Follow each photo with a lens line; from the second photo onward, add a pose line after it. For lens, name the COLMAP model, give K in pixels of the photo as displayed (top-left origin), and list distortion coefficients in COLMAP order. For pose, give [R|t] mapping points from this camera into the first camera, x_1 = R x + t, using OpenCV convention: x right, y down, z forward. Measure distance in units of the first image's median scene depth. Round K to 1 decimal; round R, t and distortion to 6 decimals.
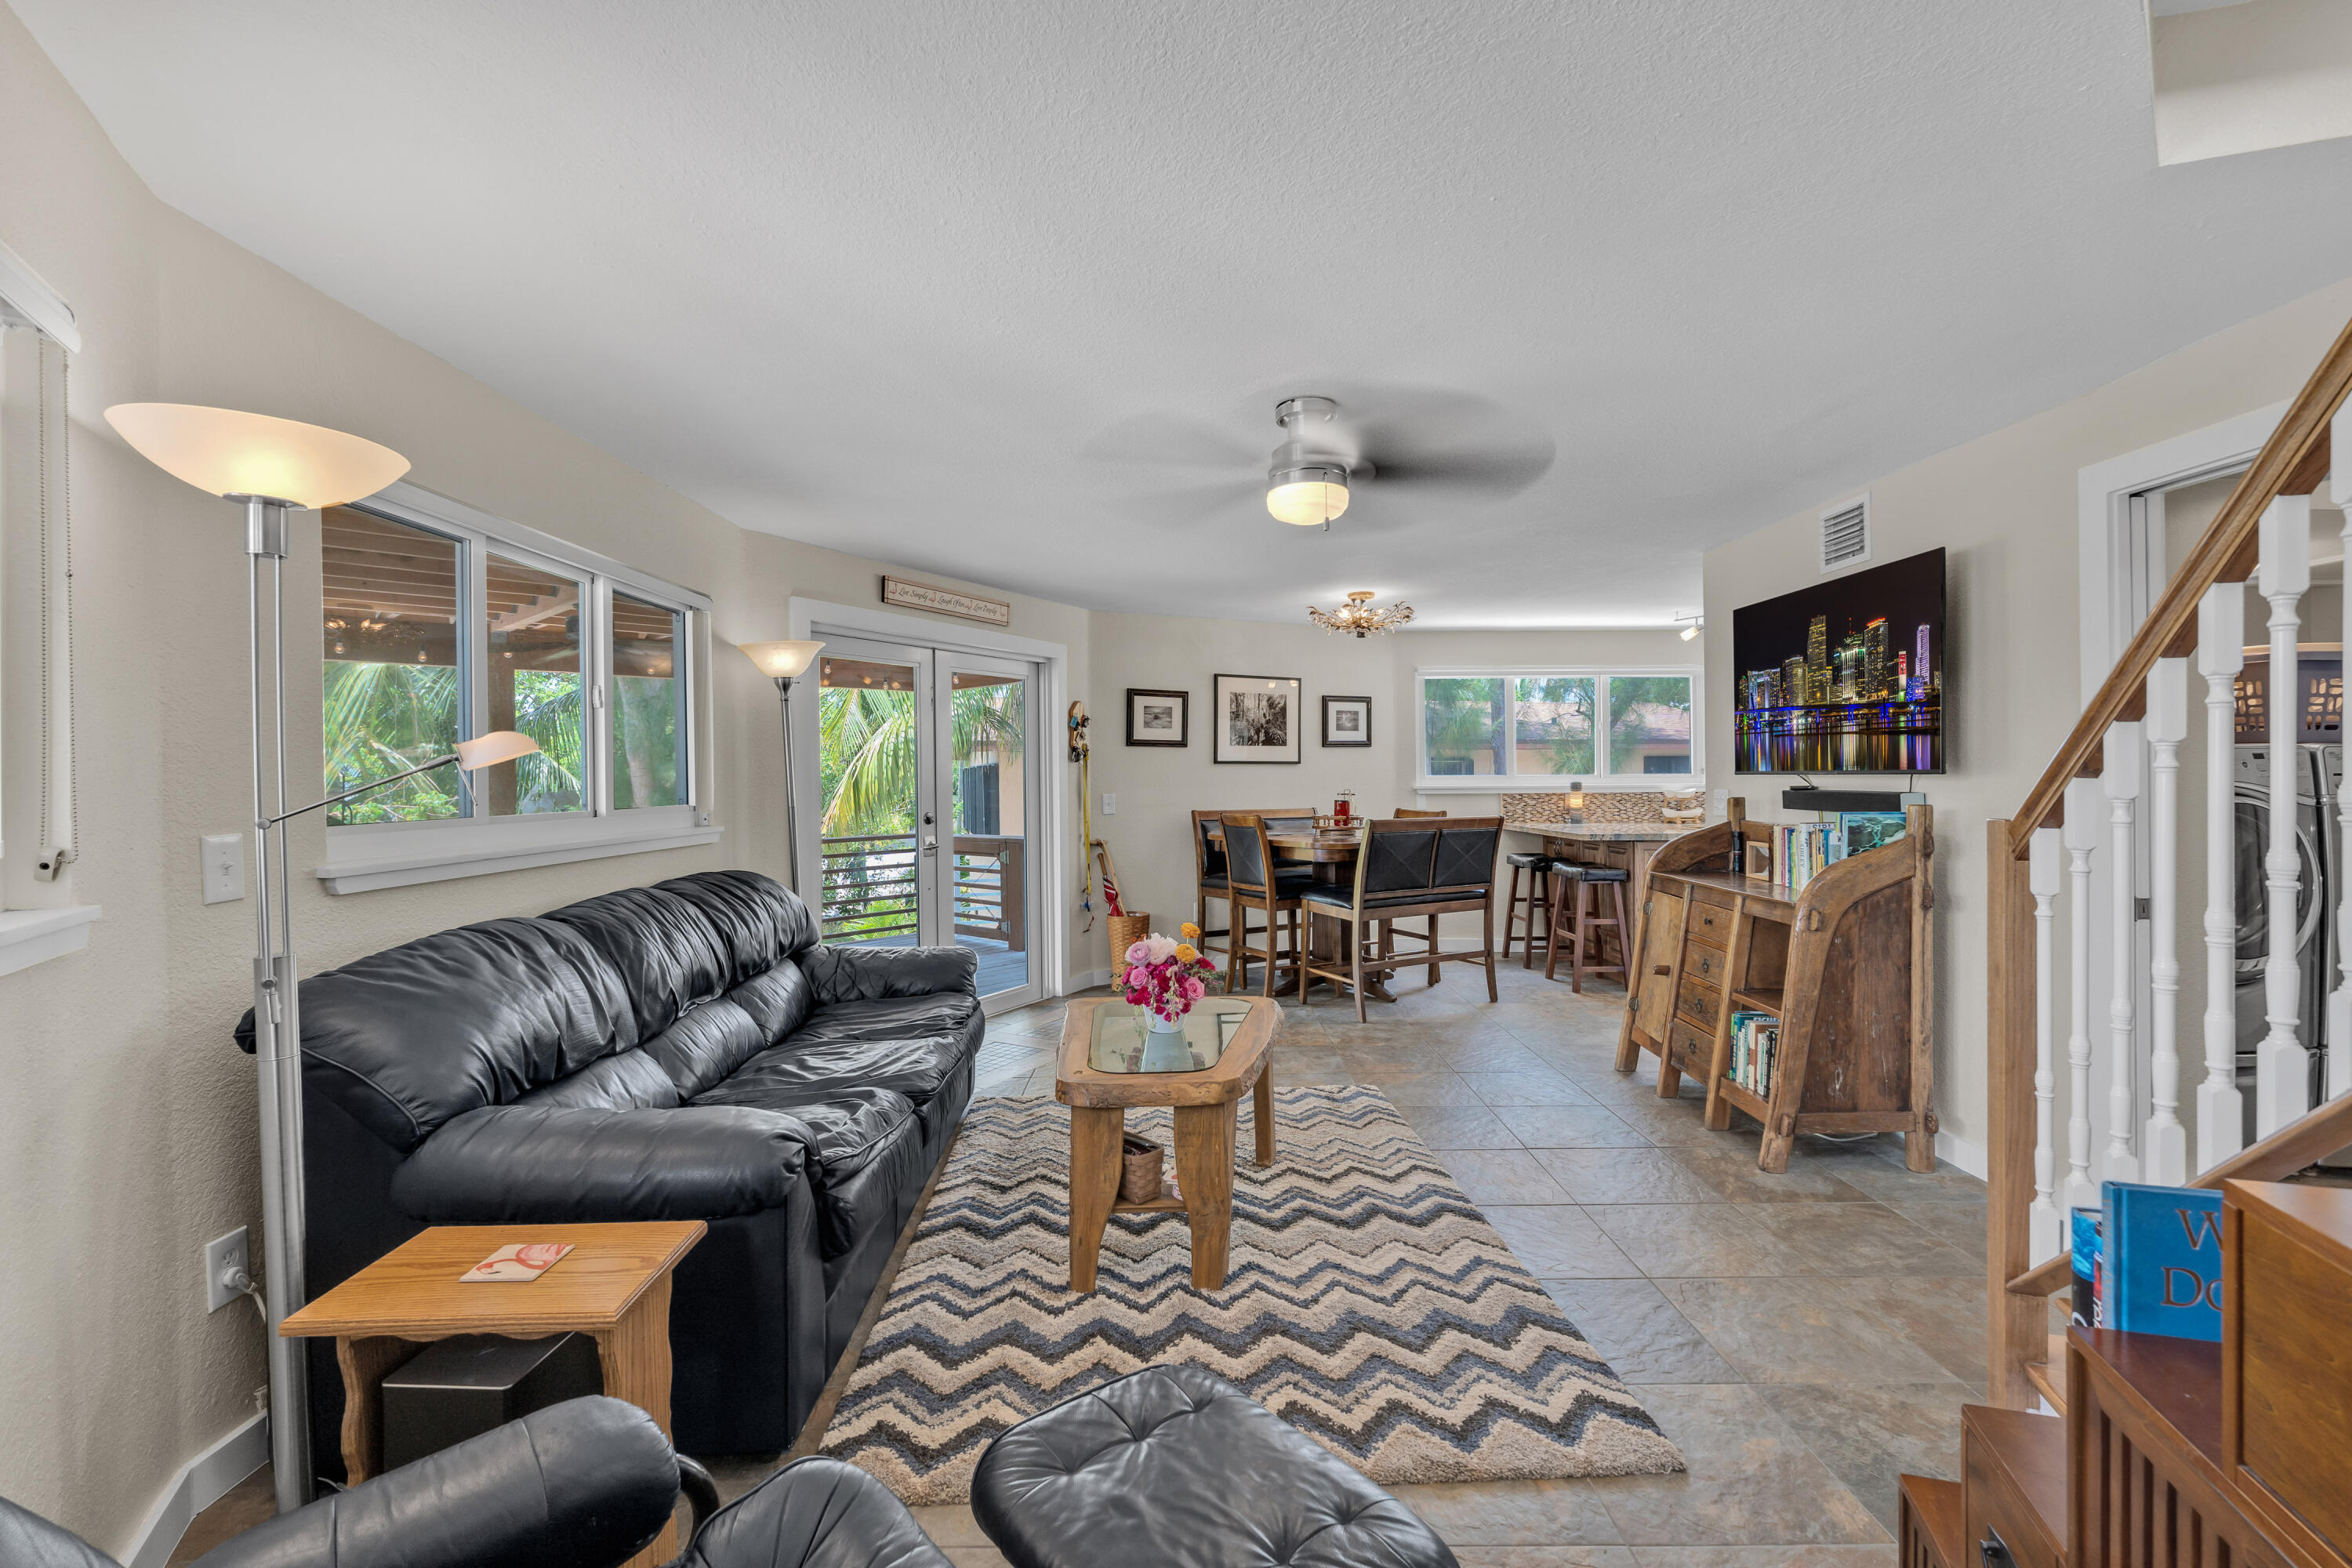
lens RADIAL K [[1044.7, 0, 1182.9], [0, 1044.7, 783.1], [0, 0, 1]] dist [-0.000387, -0.000439]
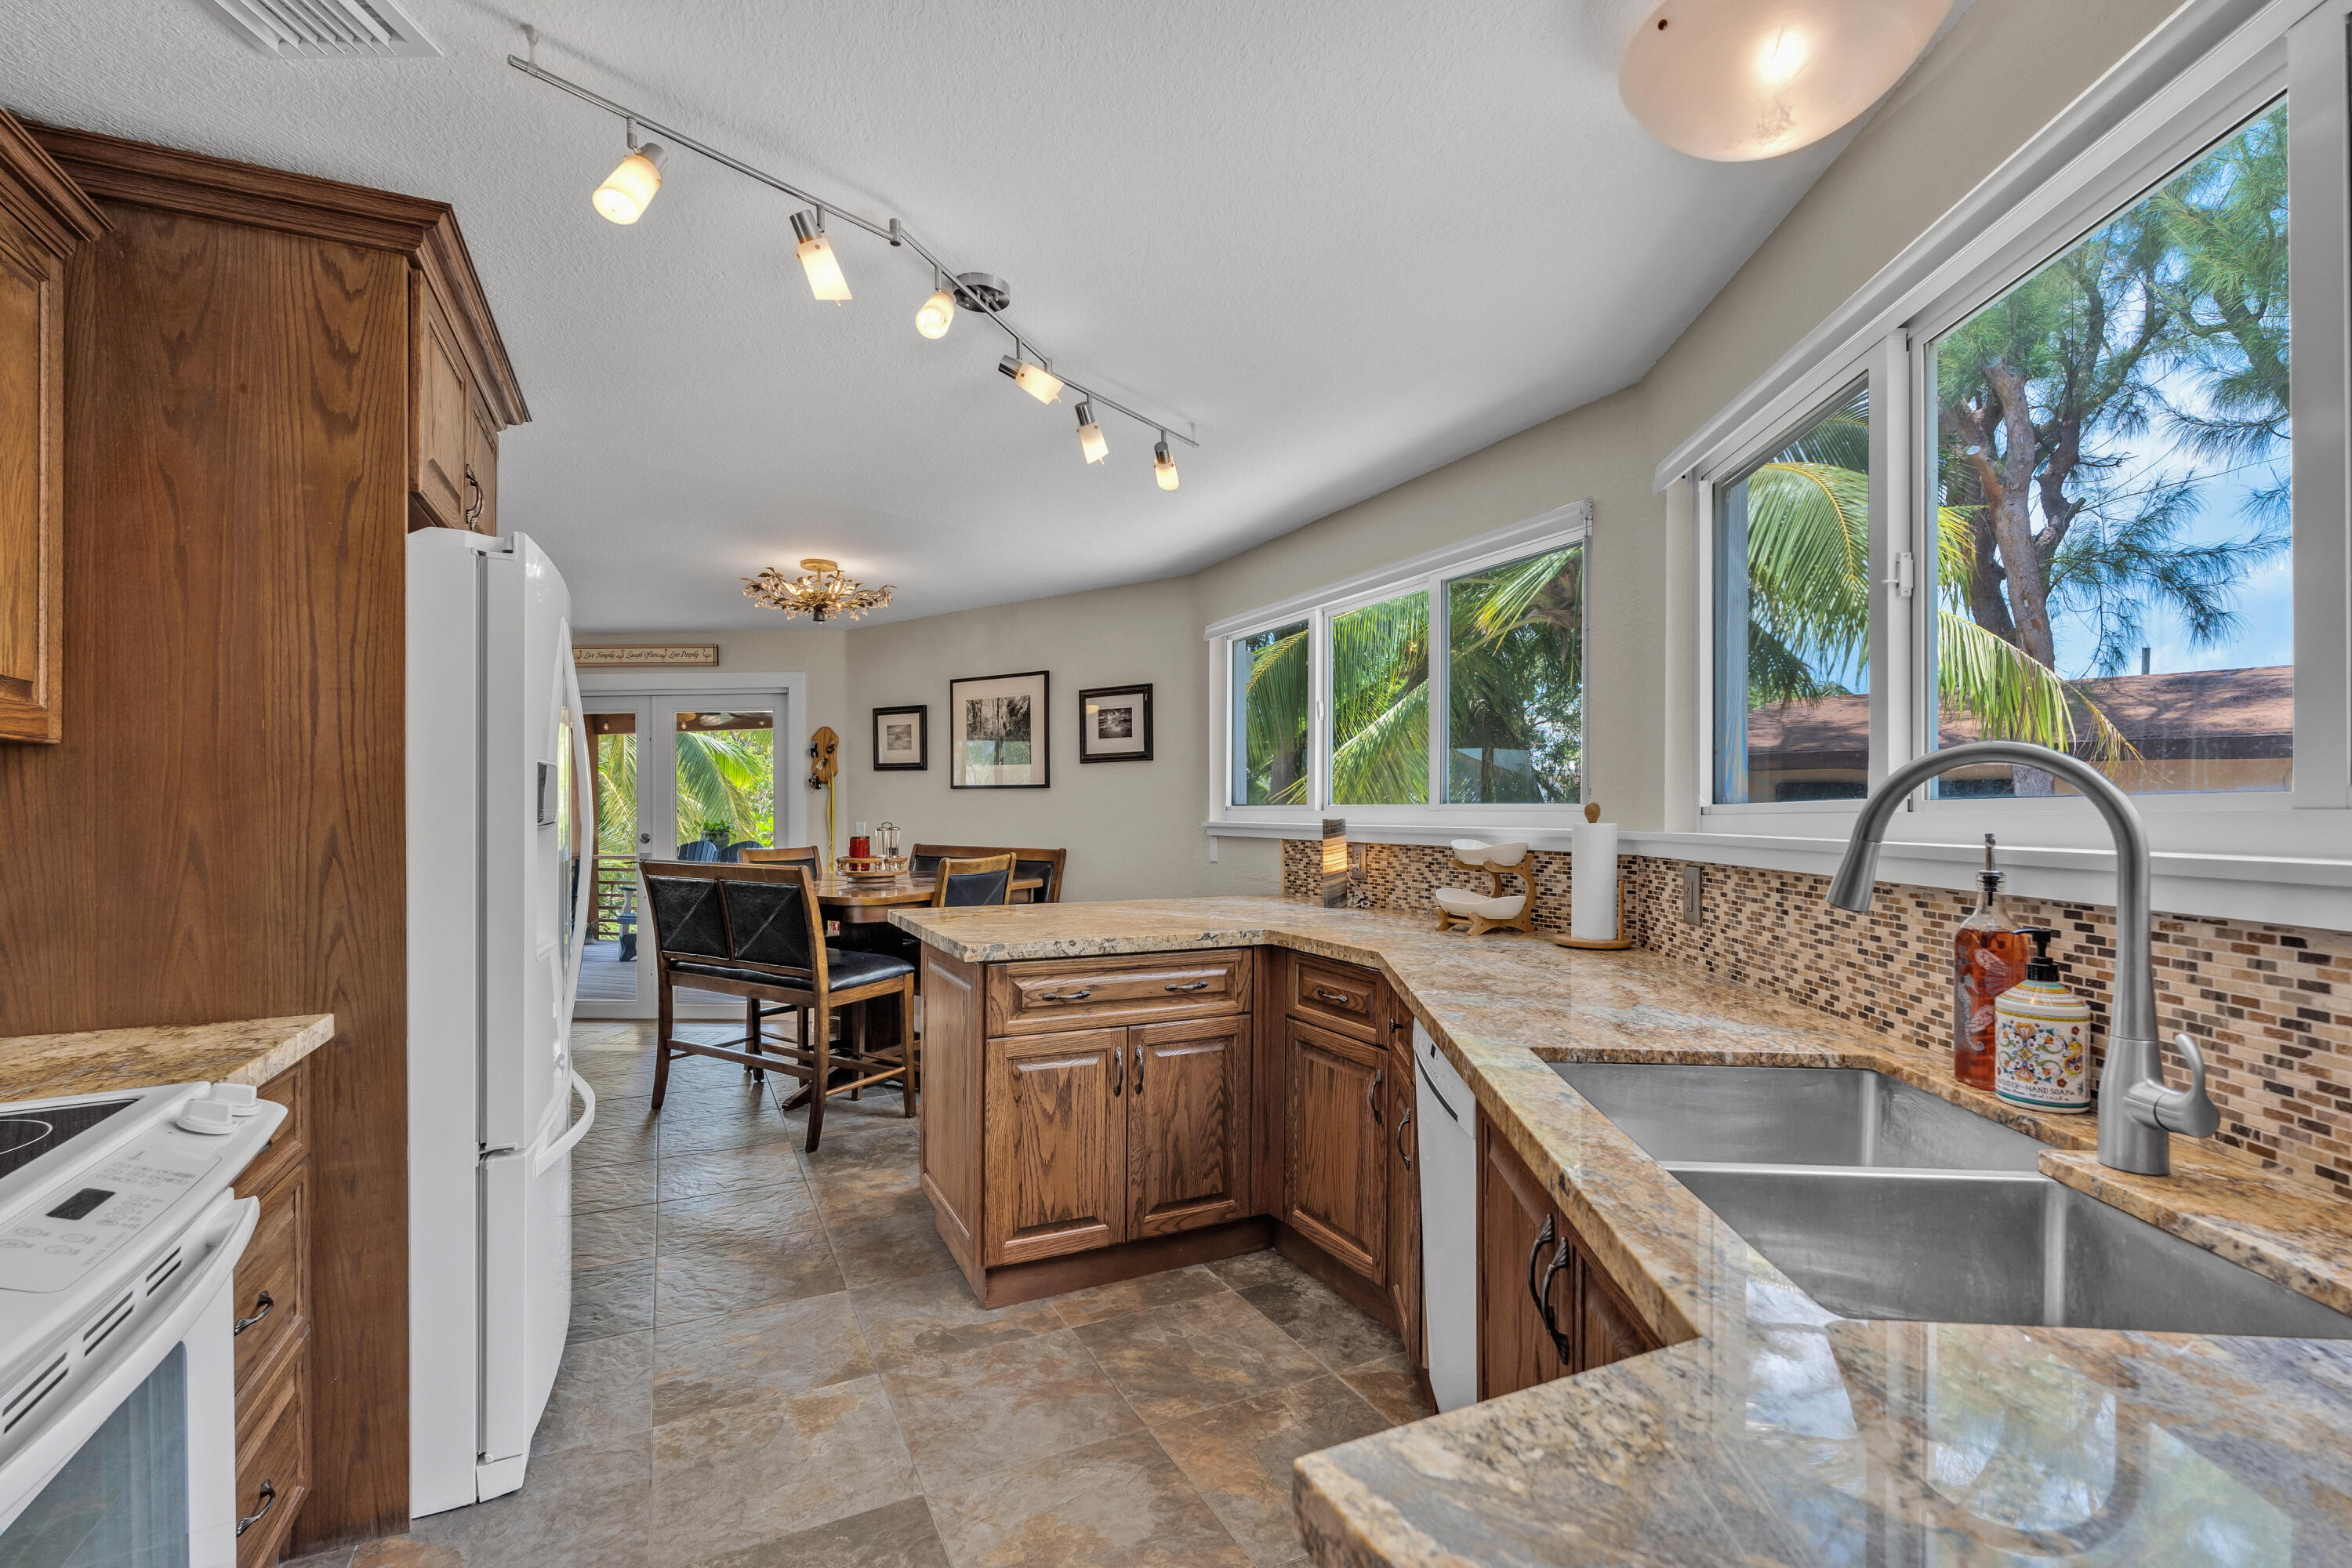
lens RADIAL K [[1044.7, 0, 1169.5], [0, 1044.7, 803.0], [0, 0, 1]] dist [-0.000387, -0.000439]
pose [[0.431008, 0.002023, -0.902346, 1.407227], [-0.008425, 0.999963, -0.001782, -0.012261], [0.902309, 0.008371, 0.431009, 1.328163]]
